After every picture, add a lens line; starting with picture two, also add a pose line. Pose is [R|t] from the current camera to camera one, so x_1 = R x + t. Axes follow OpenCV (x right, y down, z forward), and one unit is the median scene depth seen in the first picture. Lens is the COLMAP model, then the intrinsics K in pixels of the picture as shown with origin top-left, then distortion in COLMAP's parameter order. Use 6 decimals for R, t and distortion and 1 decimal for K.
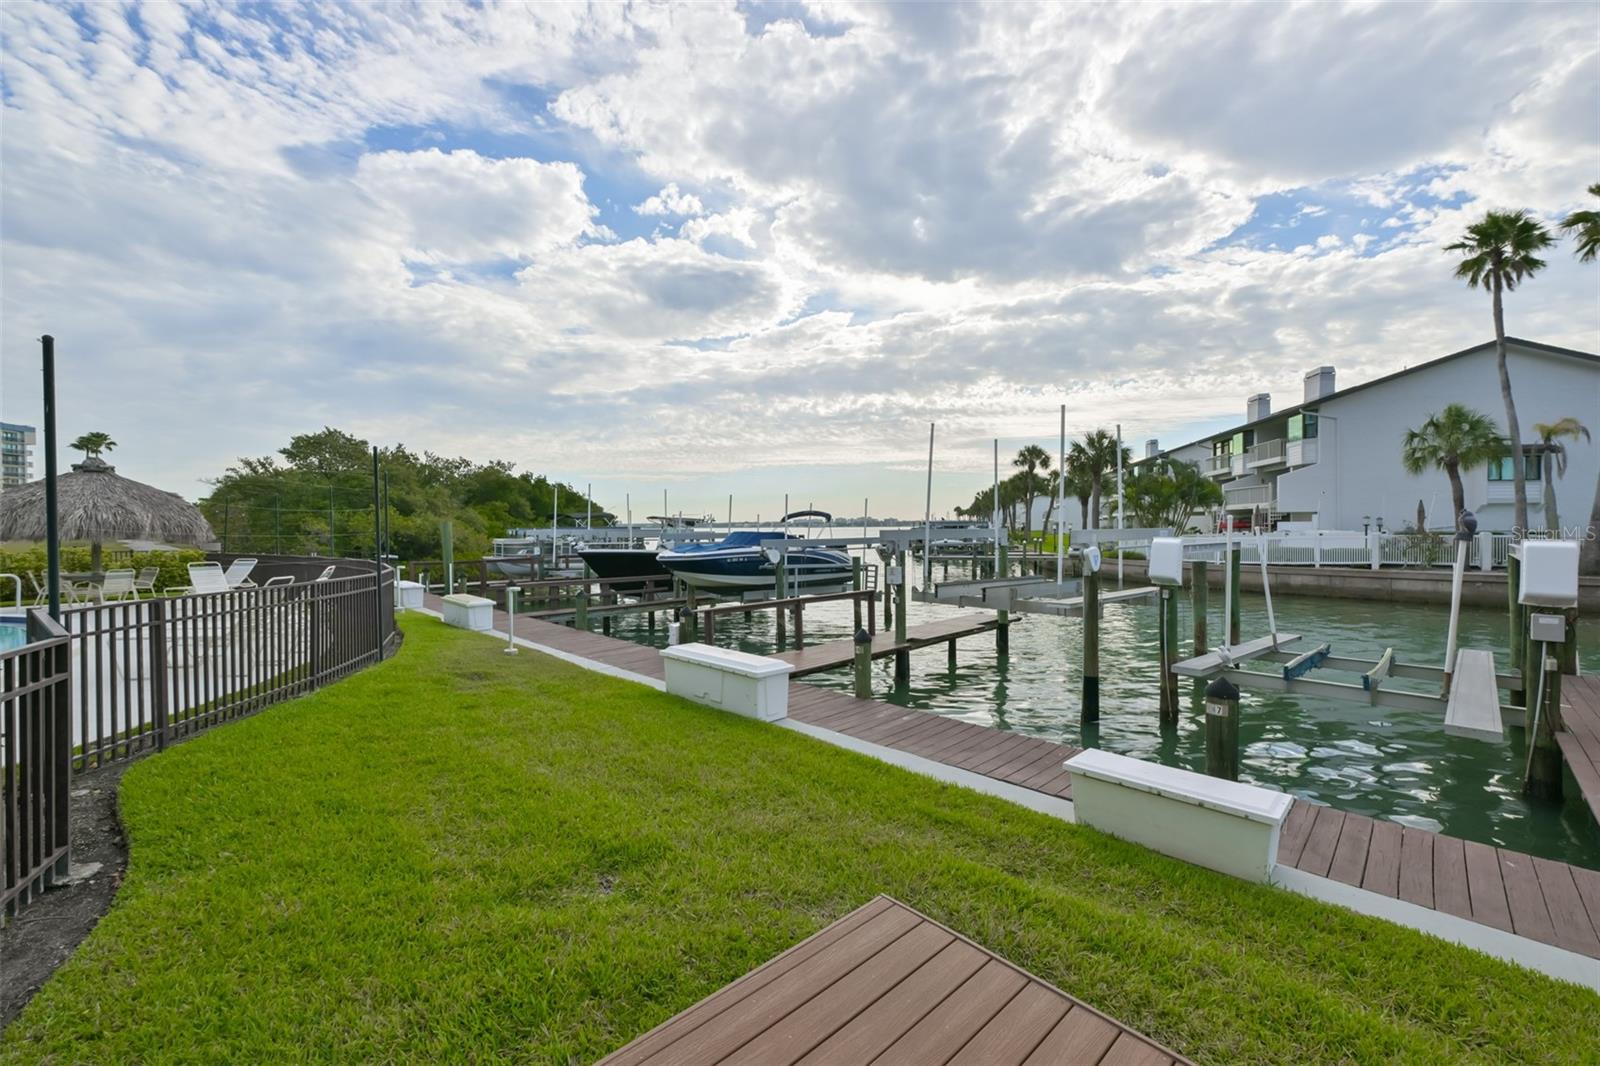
lens RADIAL K [[637.1, 0, 800.0], [0, 637.1, 533.0], [0, 0, 1]] dist [-0.001045, -0.000036]
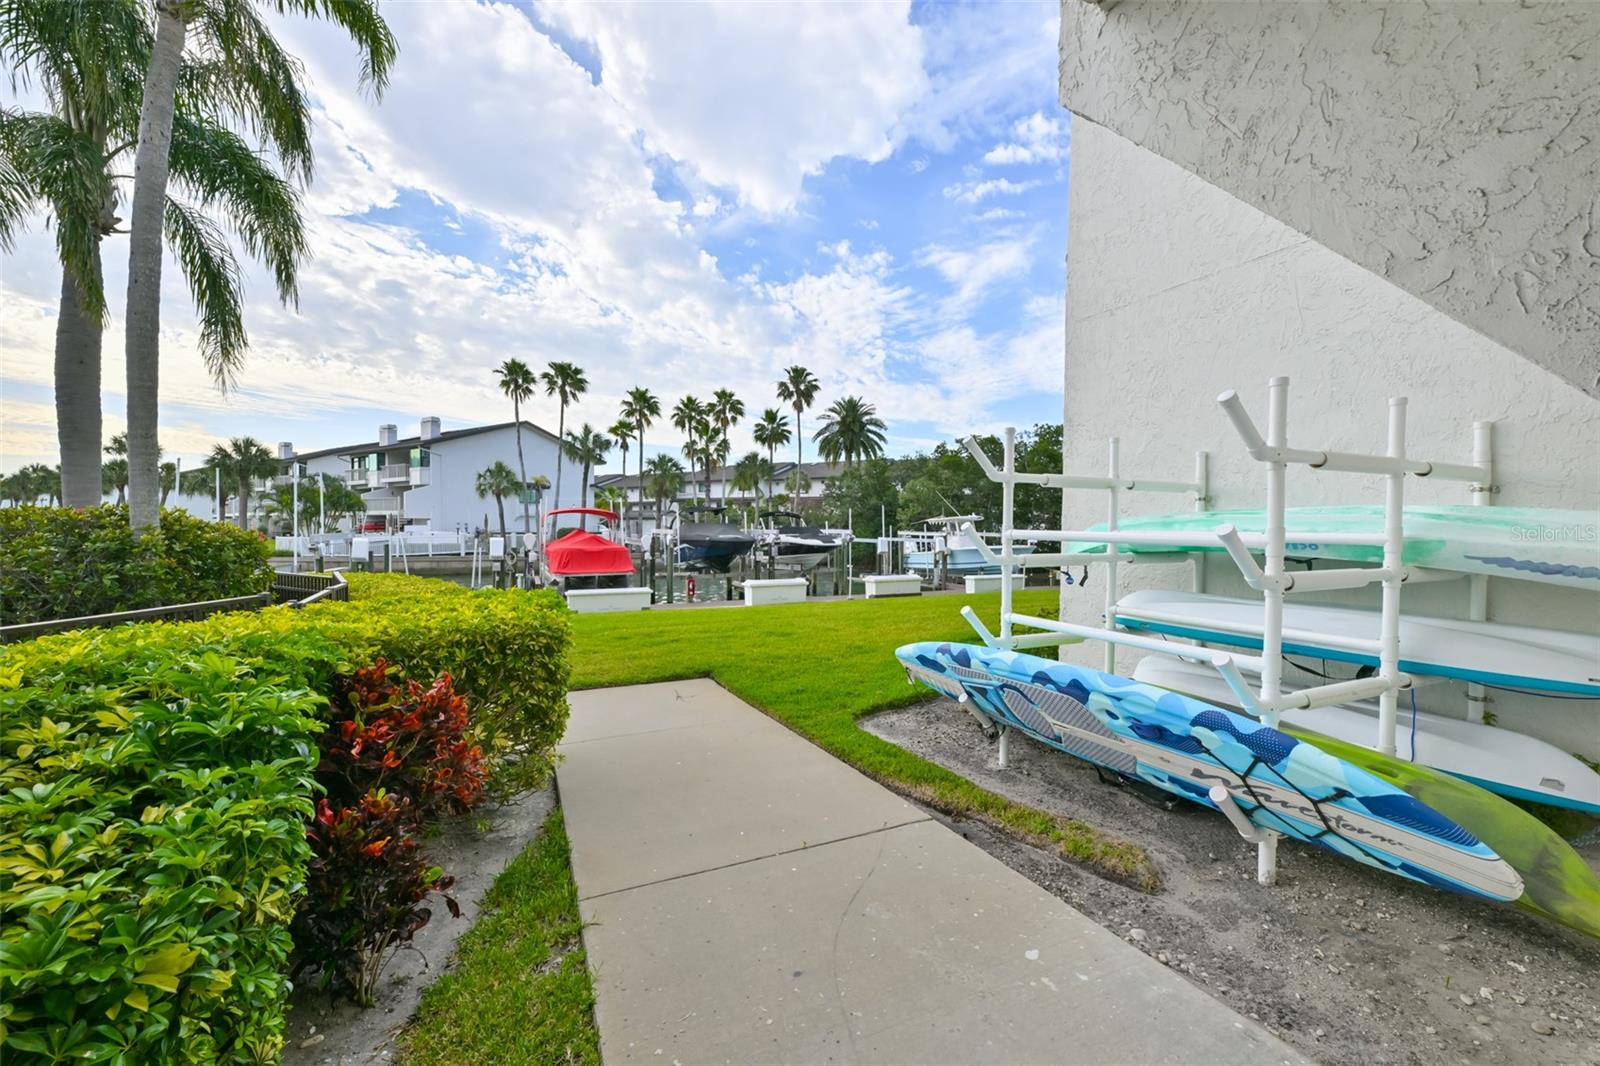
lens RADIAL K [[637.1, 0, 800.0], [0, 637.1, 533.0], [0, 0, 1]] dist [-0.001045, -0.000036]
pose [[0.354919, -0.007837, 0.934864, -0.255550], [0.004738, 0.999967, 0.006584, -0.006068], [-0.934885, 0.002092, 0.354945, -0.315844]]
